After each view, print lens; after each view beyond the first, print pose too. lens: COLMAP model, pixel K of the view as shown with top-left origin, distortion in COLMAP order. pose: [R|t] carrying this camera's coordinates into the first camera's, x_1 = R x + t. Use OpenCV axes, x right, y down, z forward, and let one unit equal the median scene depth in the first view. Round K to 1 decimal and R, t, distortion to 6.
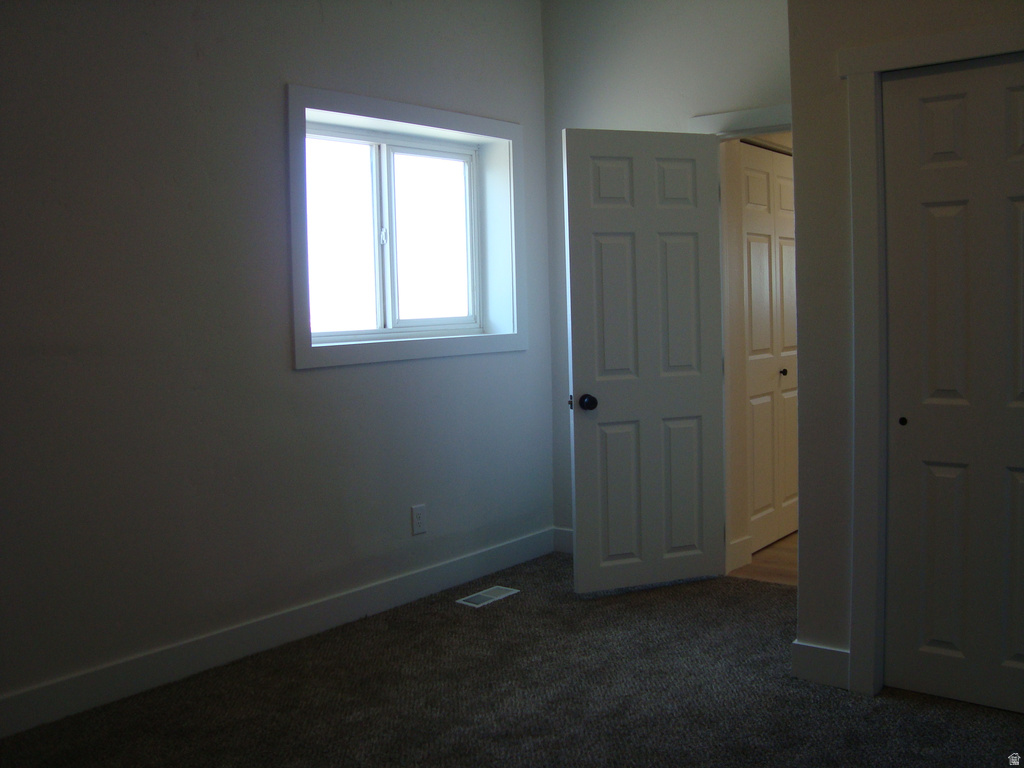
lens RADIAL K [[982.3, 0, 512.0], [0, 982.3, 384.0], [0, 0, 1]] dist [-0.189404, 0.206970]
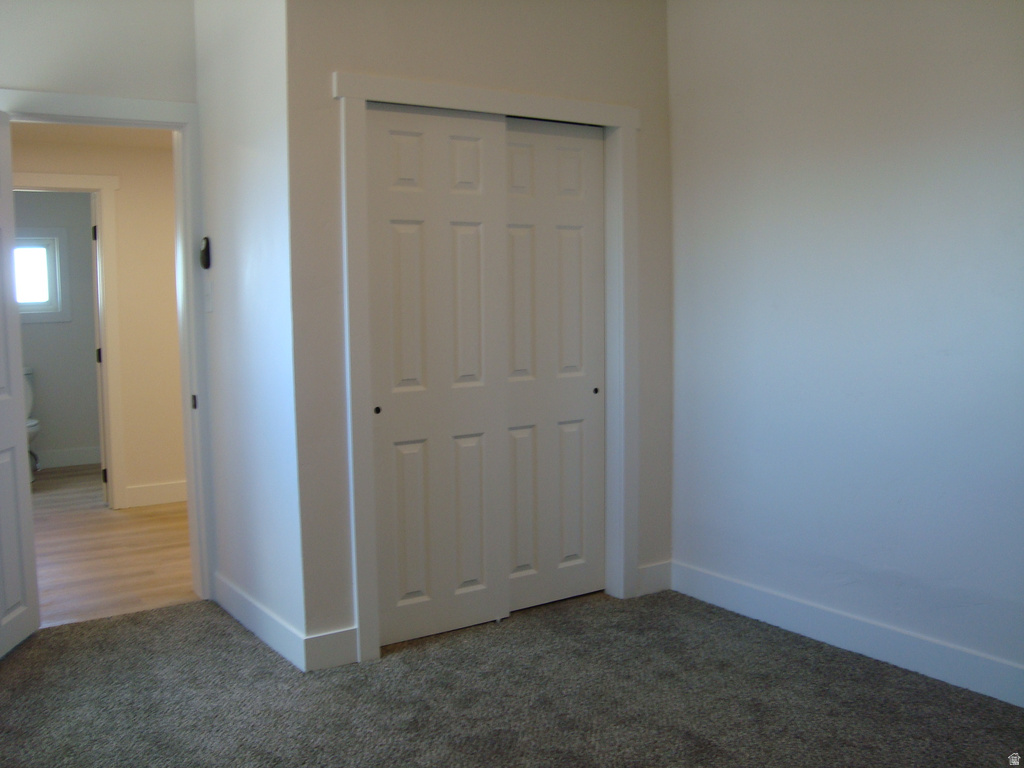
lens RADIAL K [[982.3, 0, 512.0], [0, 982.3, 384.0], [0, 0, 1]] dist [-0.189404, 0.206970]
pose [[0.318124, -0.064472, 0.945854, -0.646681], [0.085469, 0.995573, 0.039115, -0.024053], [-0.944188, 0.068398, 0.322226, 0.480741]]
